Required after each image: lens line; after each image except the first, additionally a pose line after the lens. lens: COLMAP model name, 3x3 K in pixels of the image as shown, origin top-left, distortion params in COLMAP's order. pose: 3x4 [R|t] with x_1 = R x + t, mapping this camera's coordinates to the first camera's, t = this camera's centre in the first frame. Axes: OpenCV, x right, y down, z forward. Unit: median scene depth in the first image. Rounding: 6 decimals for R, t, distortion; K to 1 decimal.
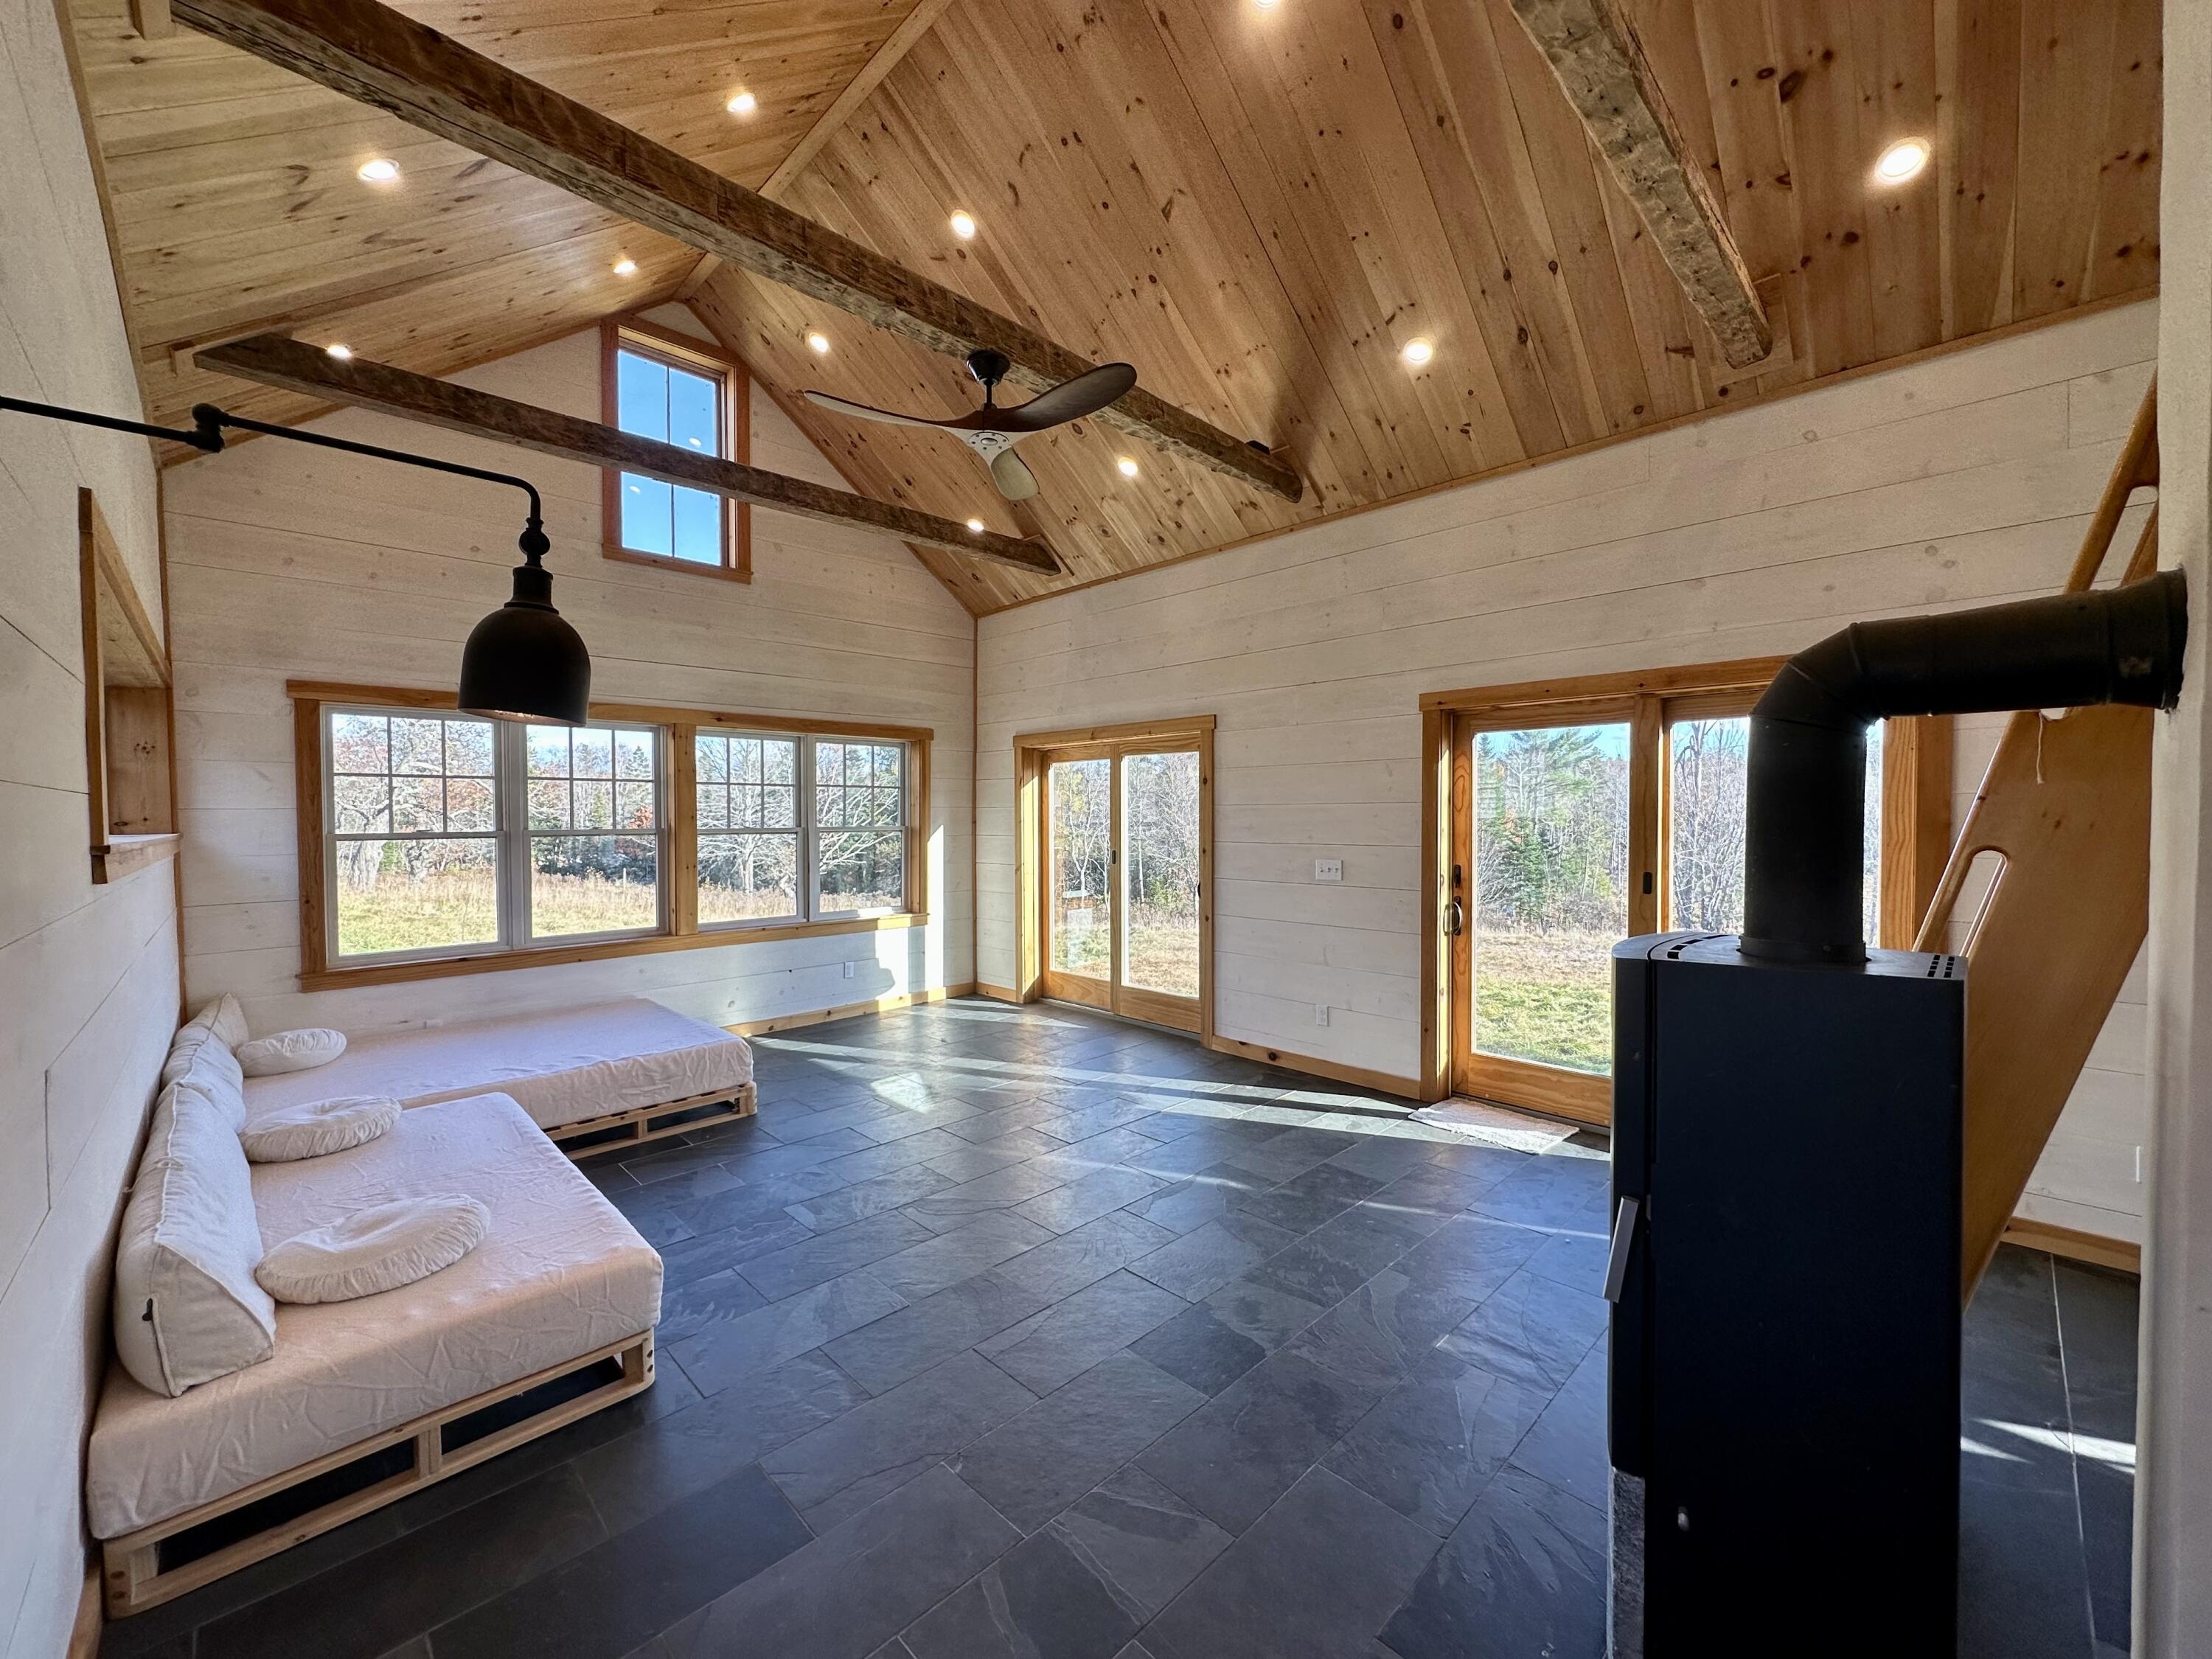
lens RADIAL K [[877.9, 0, 1106.0], [0, 877.9, 829.5], [0, 0, 1]] dist [-0.002816, -0.000119]
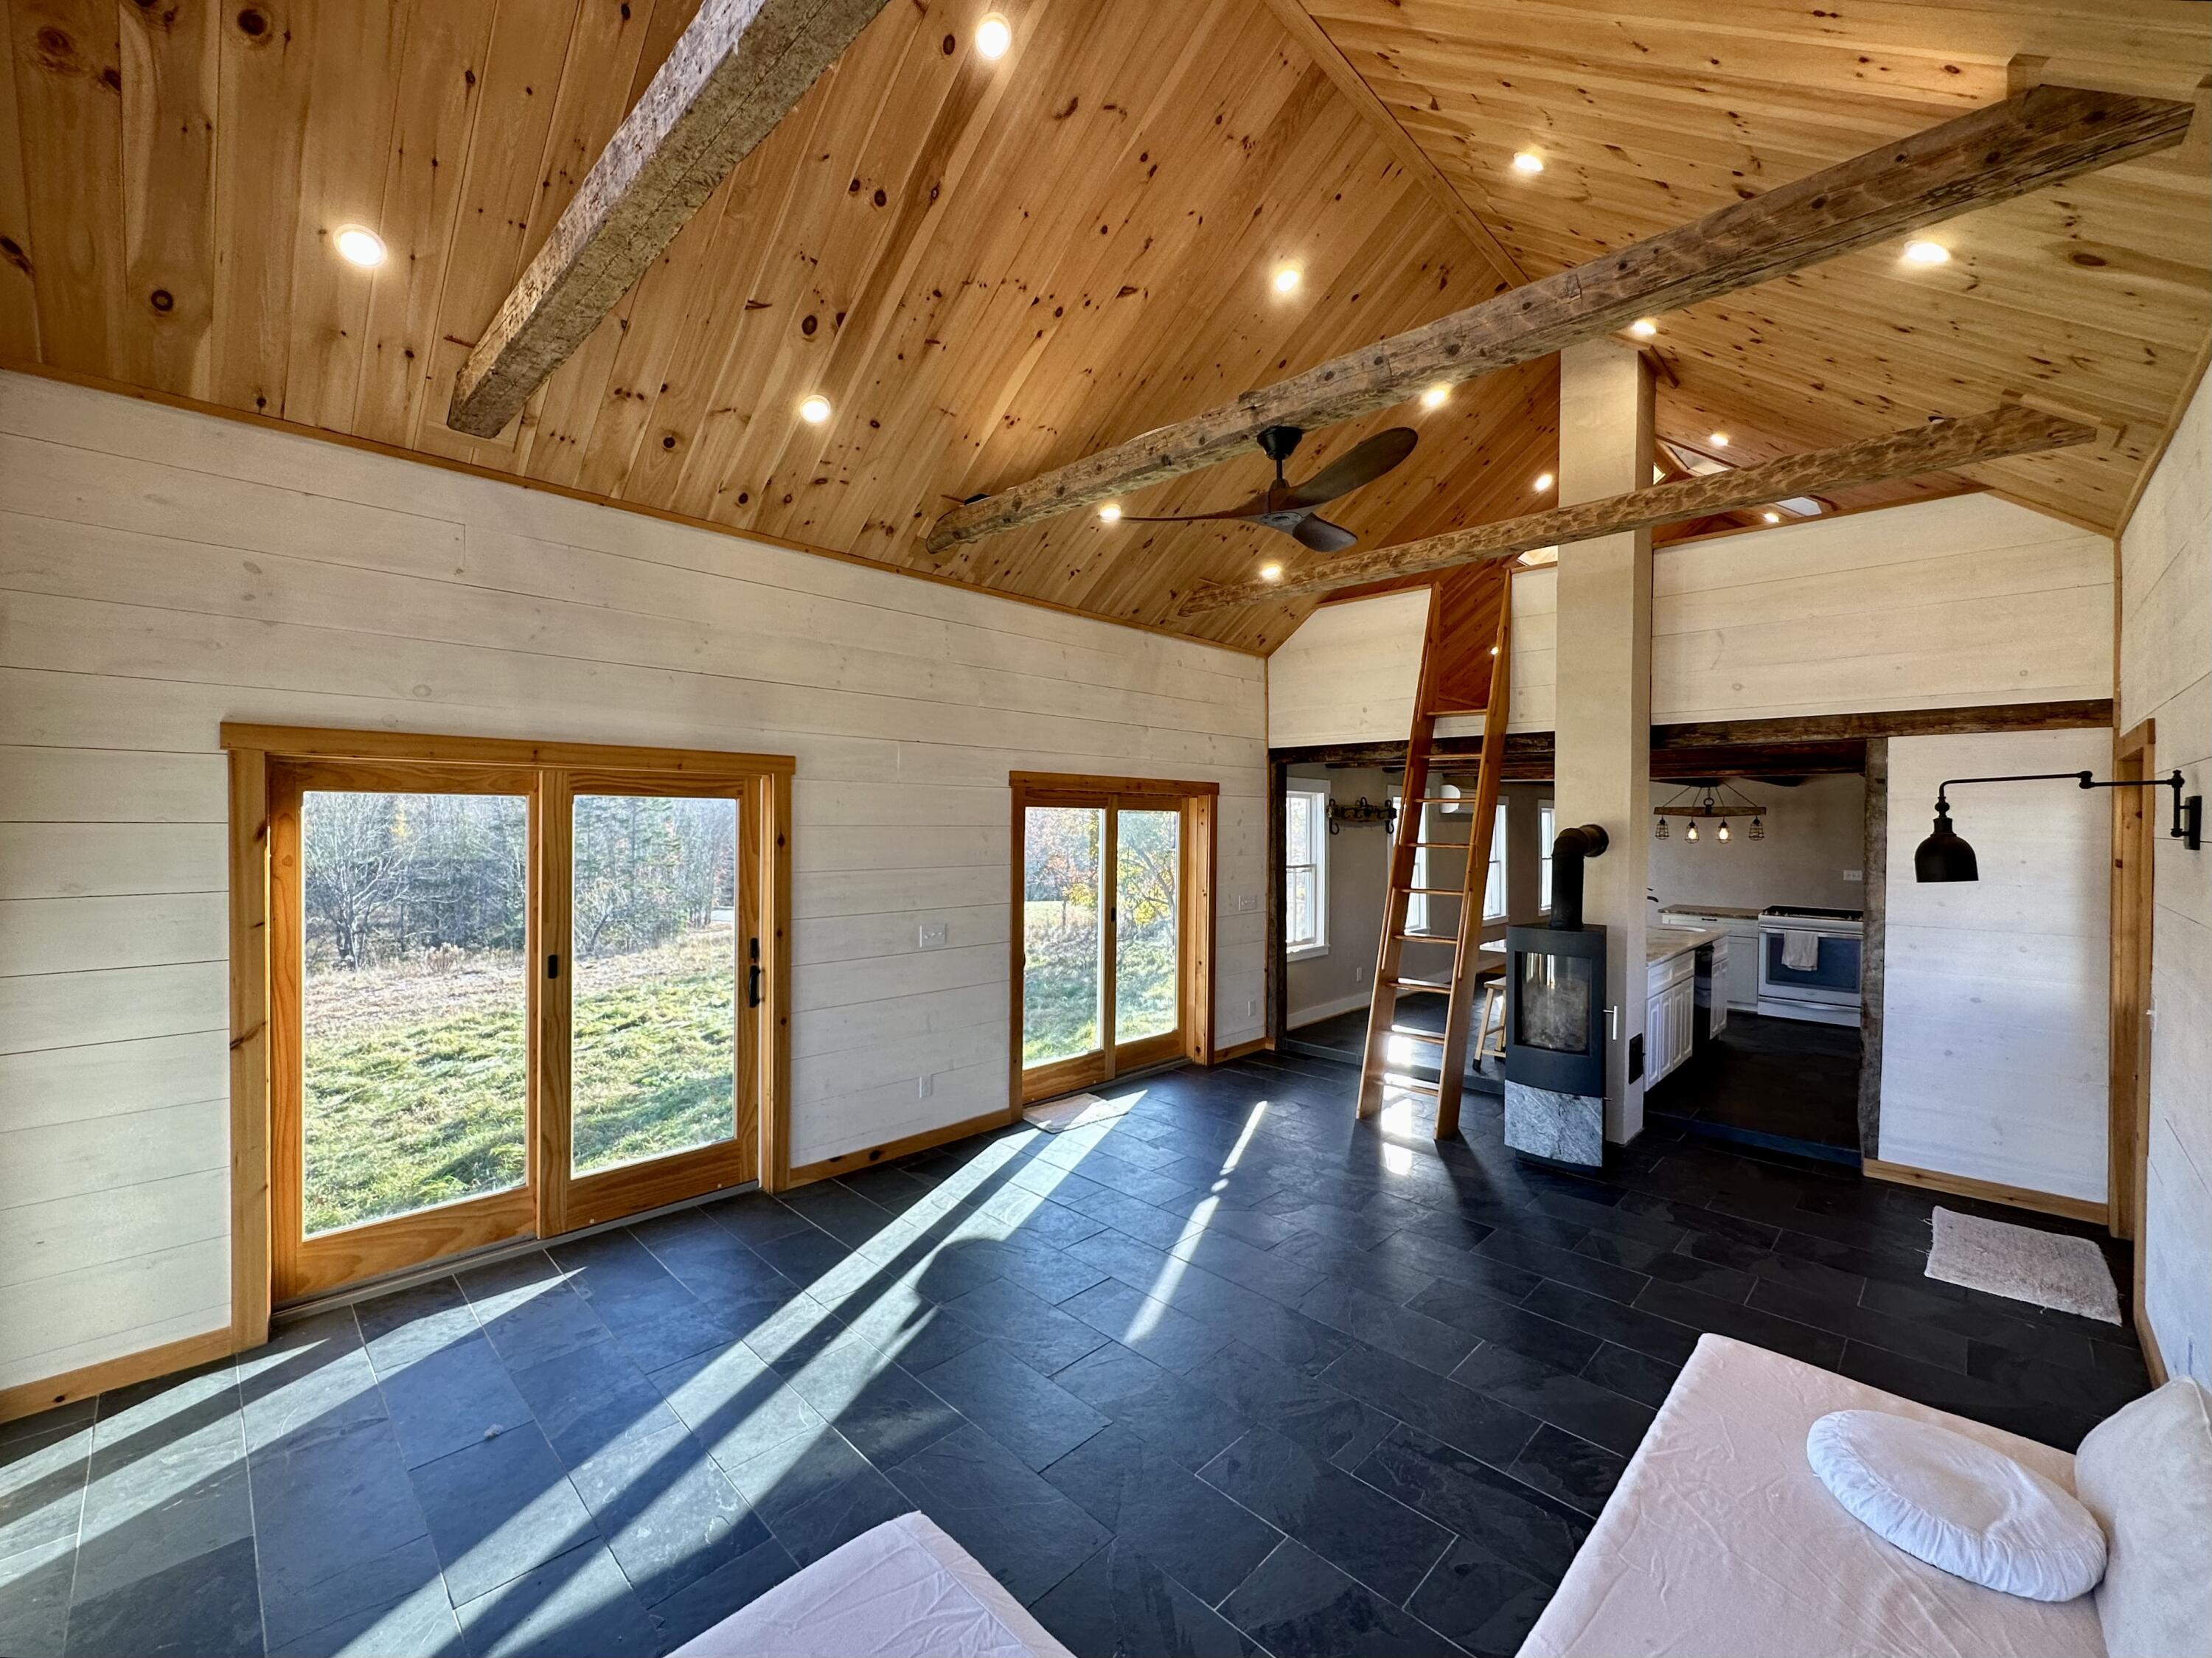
lens RADIAL K [[905.6, 0, 1106.0], [0, 905.6, 829.0], [0, 0, 1]] dist [-0.000750, -0.000045]
pose [[-0.016361, -0.003857, 0.999859, -0.707674], [0.009666, 0.999945, 0.004016, -0.069534], [-0.999819, 0.009730, -0.016323, 0.764305]]
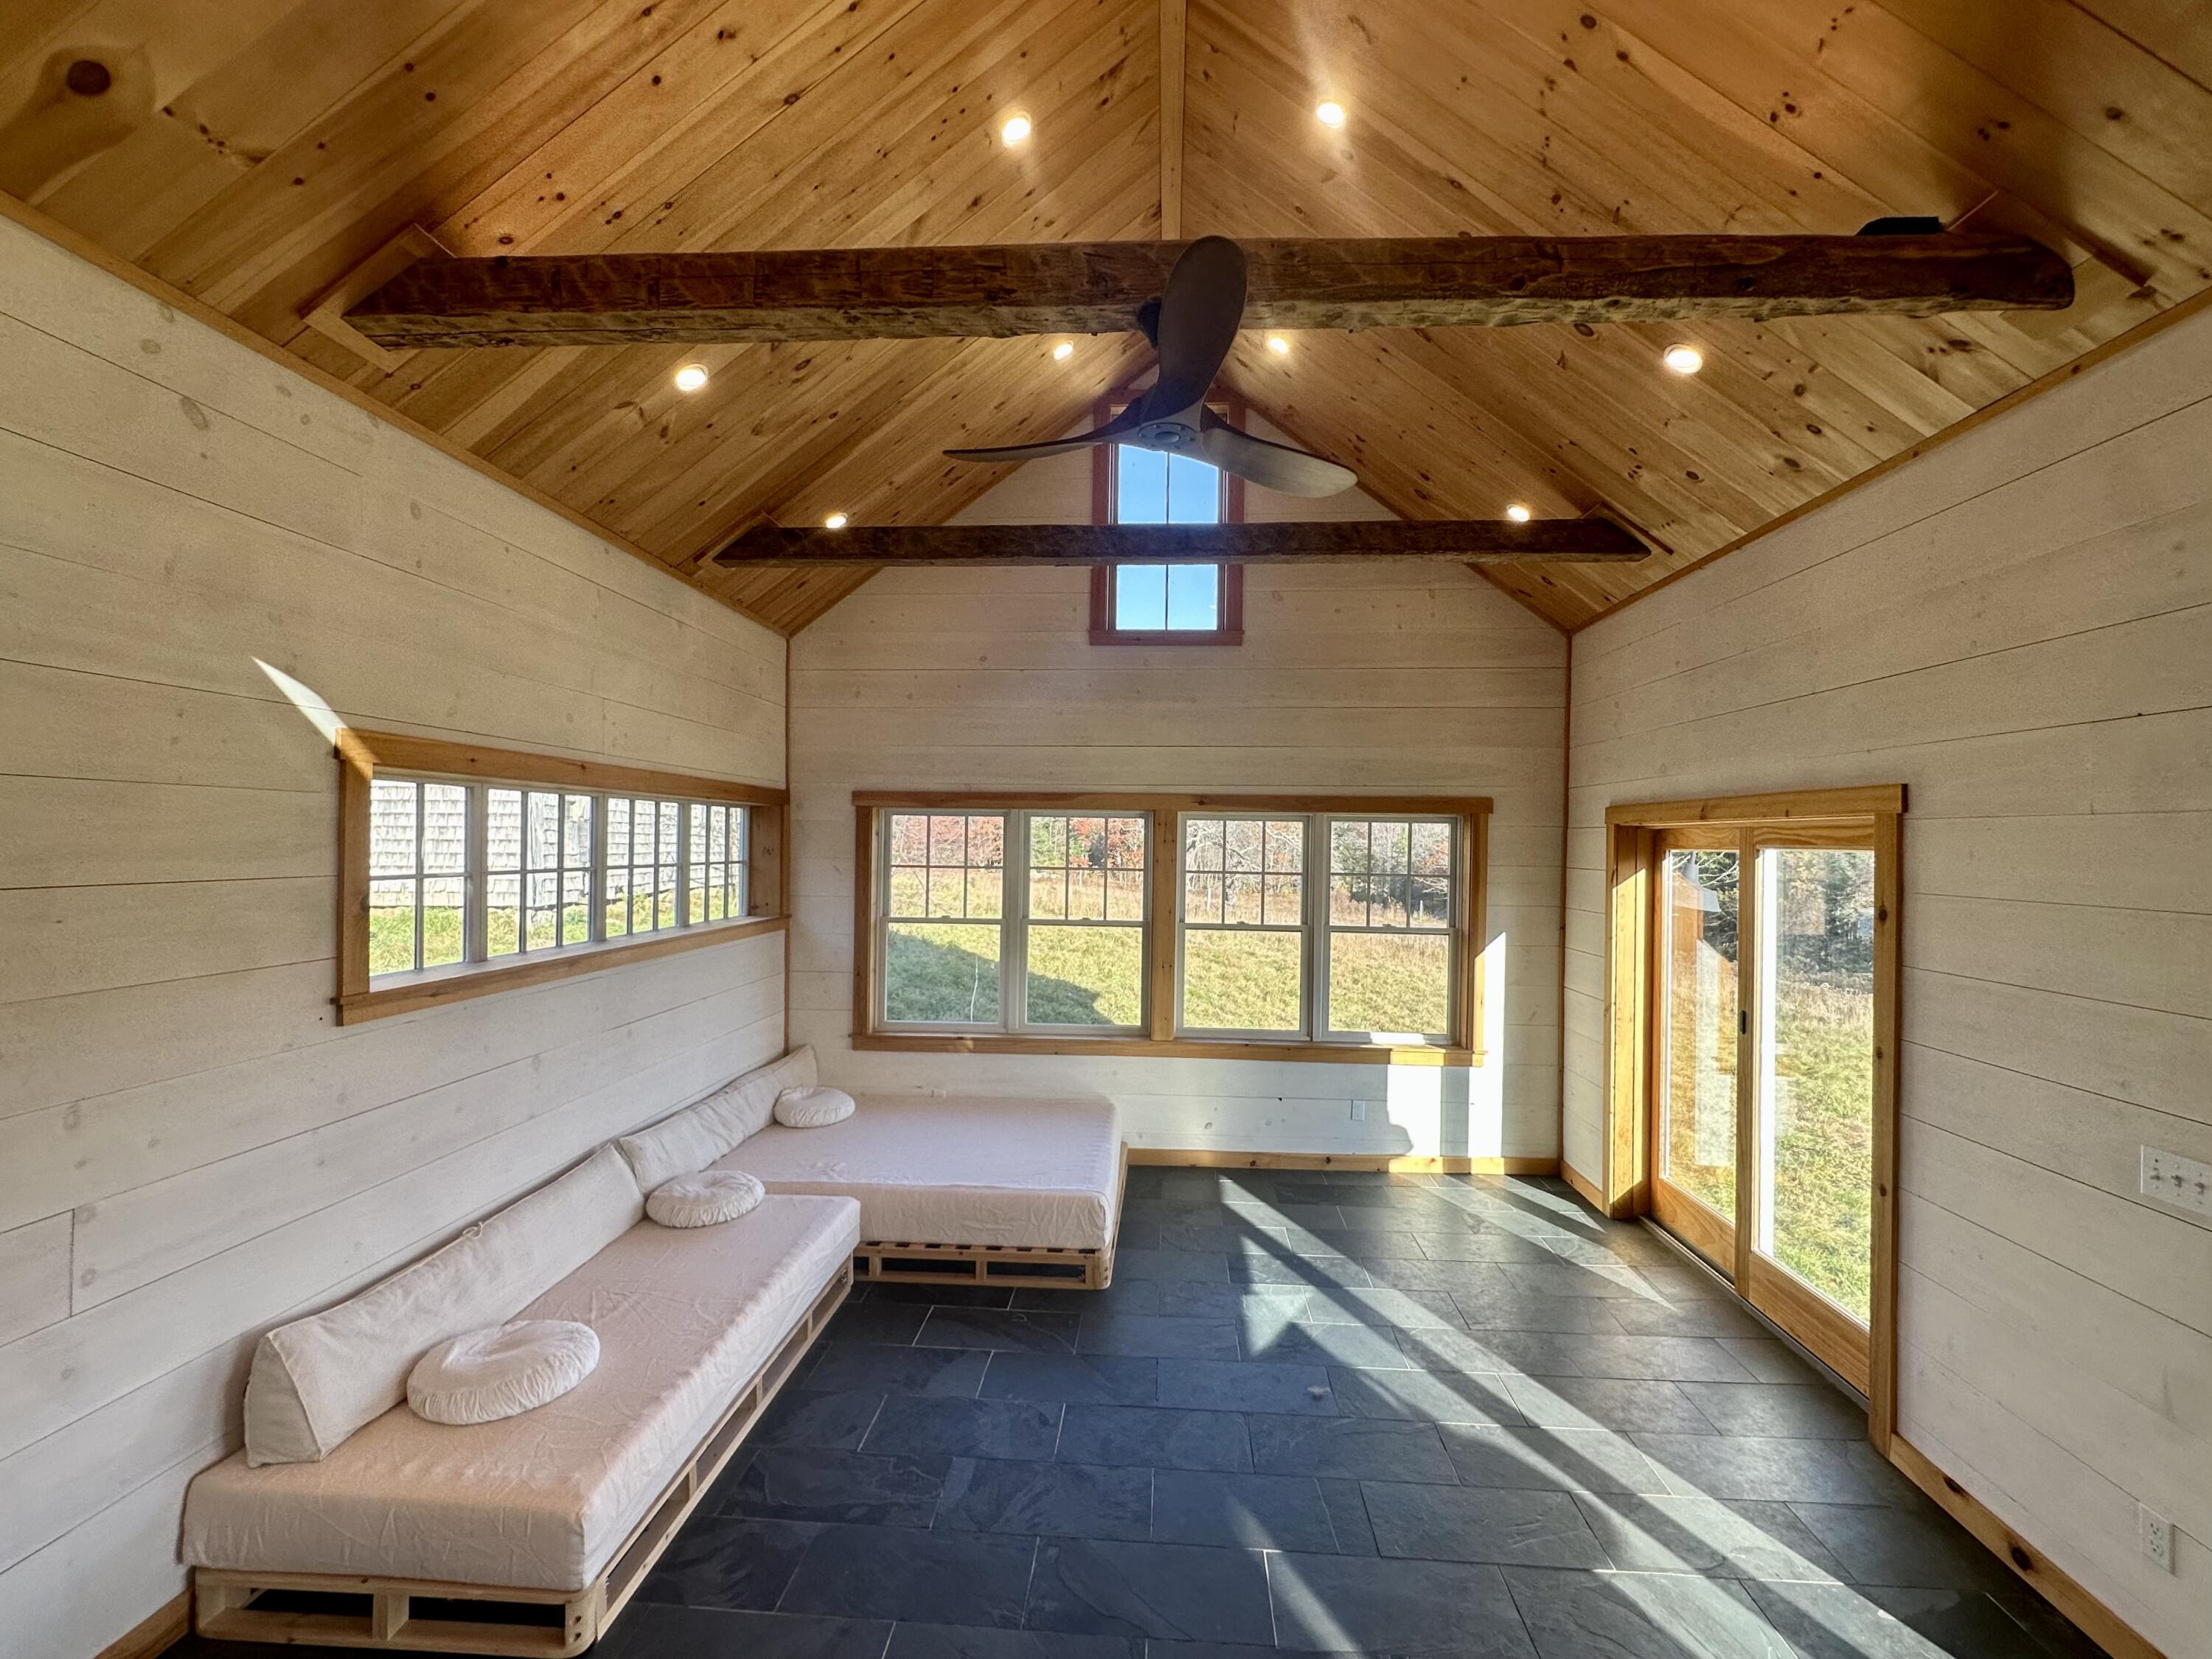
lens RADIAL K [[944.2, 0, 1103.4], [0, 944.2, 829.9], [0, 0, 1]] dist [-0.001075, -0.000494]
pose [[0.663125, 0.006269, -0.748483, 0.231498], [-0.030546, 0.999359, -0.018693, -0.084202], [0.747885, 0.035259, 0.662891, 0.318638]]
